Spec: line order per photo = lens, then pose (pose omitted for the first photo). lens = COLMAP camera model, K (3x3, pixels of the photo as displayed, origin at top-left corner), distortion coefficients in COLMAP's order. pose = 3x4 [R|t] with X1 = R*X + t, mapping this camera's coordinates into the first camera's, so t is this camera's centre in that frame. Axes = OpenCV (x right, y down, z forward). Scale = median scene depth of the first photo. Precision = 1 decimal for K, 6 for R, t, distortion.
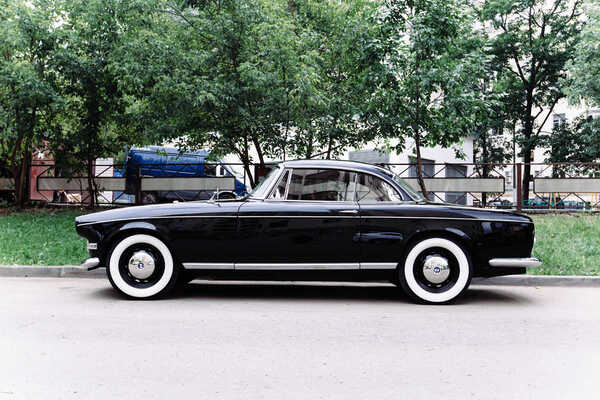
lens RADIAL K [[584.5, 0, 301.0], [0, 584.5, 199.5], [0, 0, 1]] dist [0.003079, 0.000000]
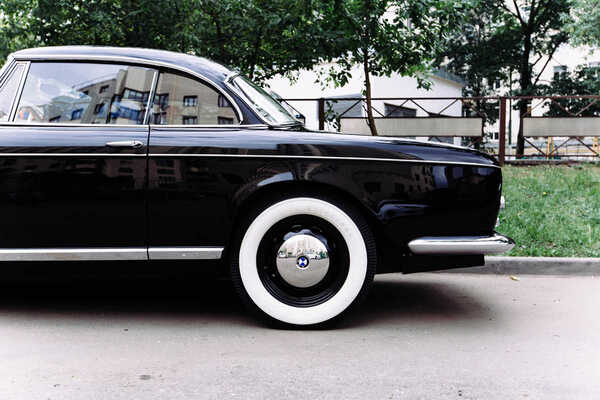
lens RADIAL K [[592.5, 0, 299.0], [0, 592.5, 200.4], [0, 0, 1]] dist [-0.004725, 0.000000]
pose [[0.999987, -0.000263, 0.005017, 0.106957], [-0.000087, 0.997573, 0.069634, 0.015987], [-0.005023, -0.069633, 0.997560, 0.236503]]
